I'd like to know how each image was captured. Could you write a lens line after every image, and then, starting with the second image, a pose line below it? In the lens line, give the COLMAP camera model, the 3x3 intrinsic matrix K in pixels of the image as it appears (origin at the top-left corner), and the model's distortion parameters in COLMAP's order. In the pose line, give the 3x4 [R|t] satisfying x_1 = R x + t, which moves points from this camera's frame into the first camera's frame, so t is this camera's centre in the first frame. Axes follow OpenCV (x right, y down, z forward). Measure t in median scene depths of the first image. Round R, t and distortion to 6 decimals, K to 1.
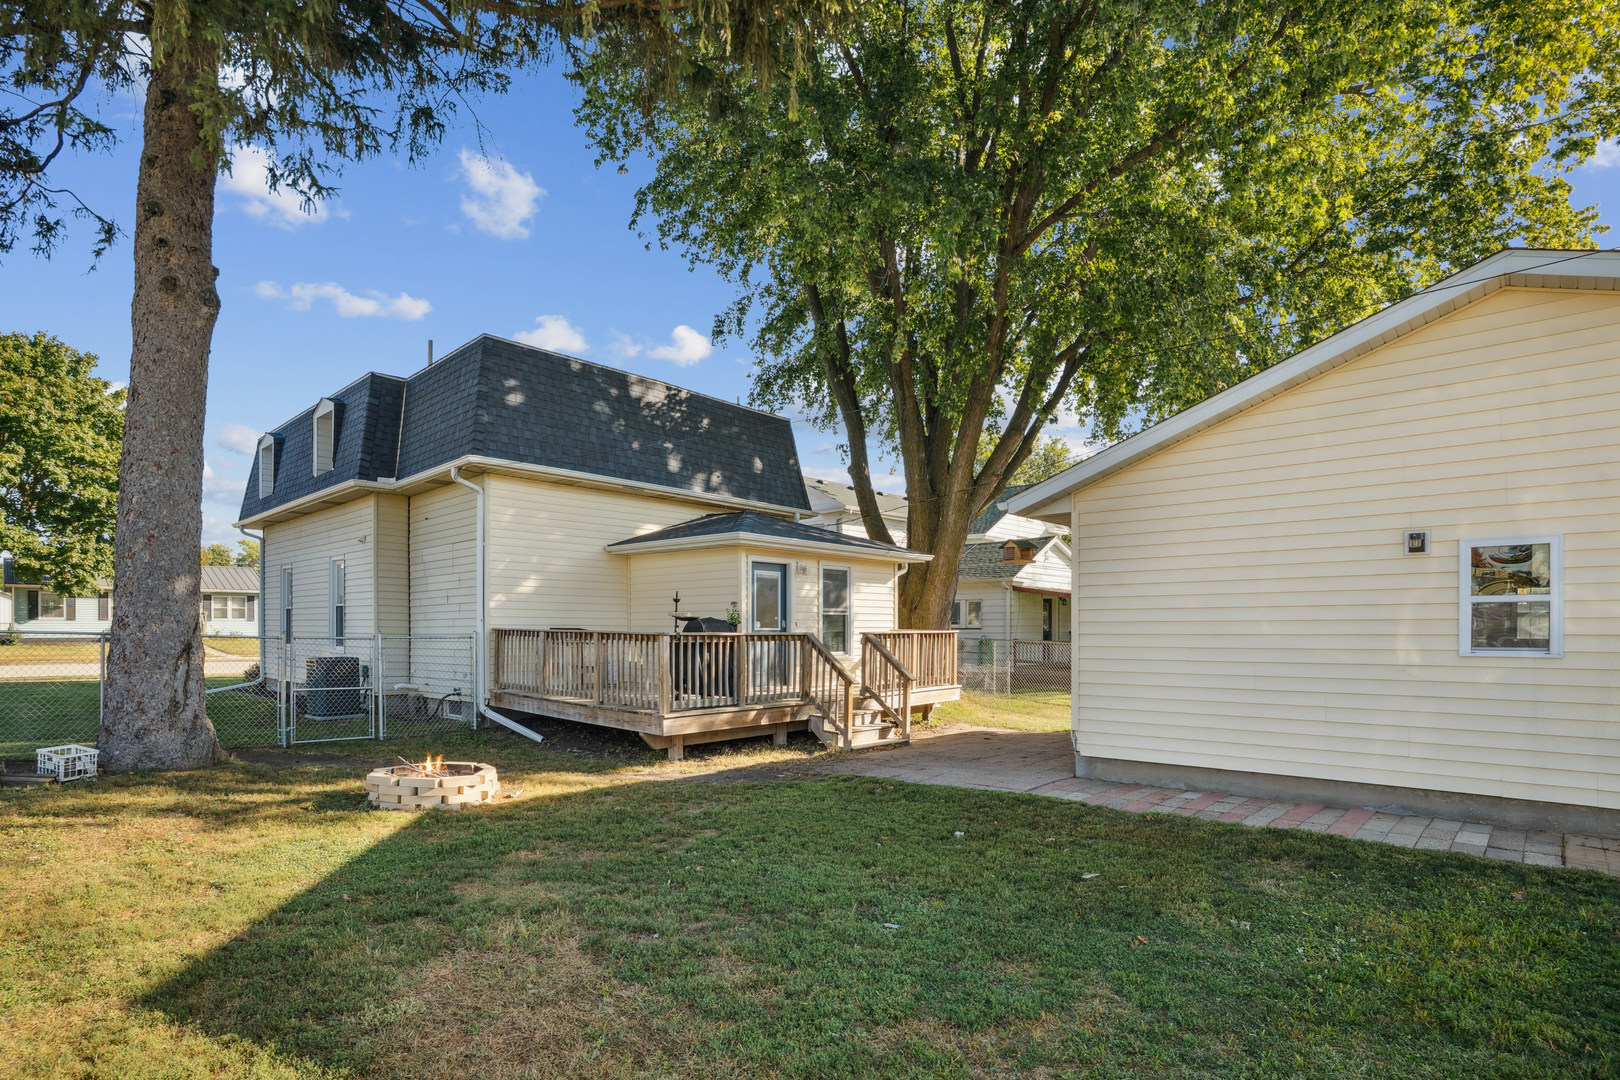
lens RADIAL K [[826.4, 0, 740.6], [0, 826.4, 646.2], [0, 0, 1]] dist [-0.013280, 0.000439]
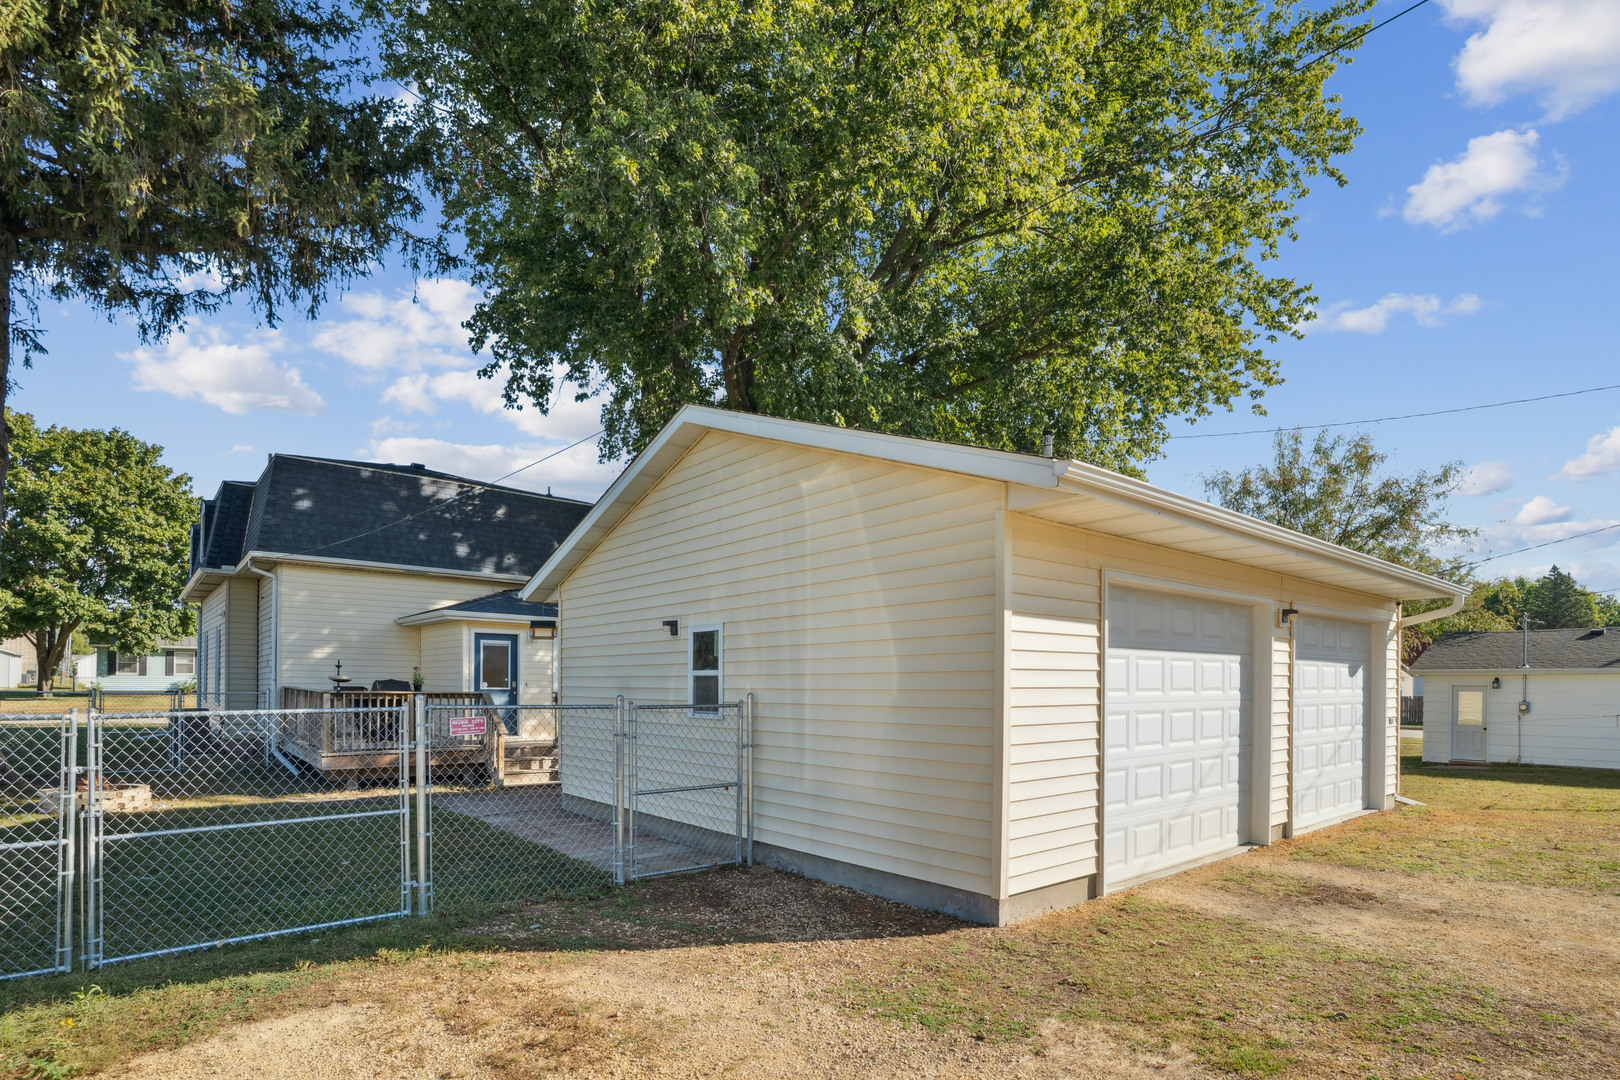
lens RADIAL K [[855.1, 0, 808.9], [0, 855.1, 691.0], [0, 0, 1]] dist [-0.030476, 0.000197]
pose [[0.995065, 0.006418, -0.099018, 0.533864], [-0.007933, 0.999857, -0.014913, -0.001798], [0.098908, 0.015625, 0.994974, -0.170998]]
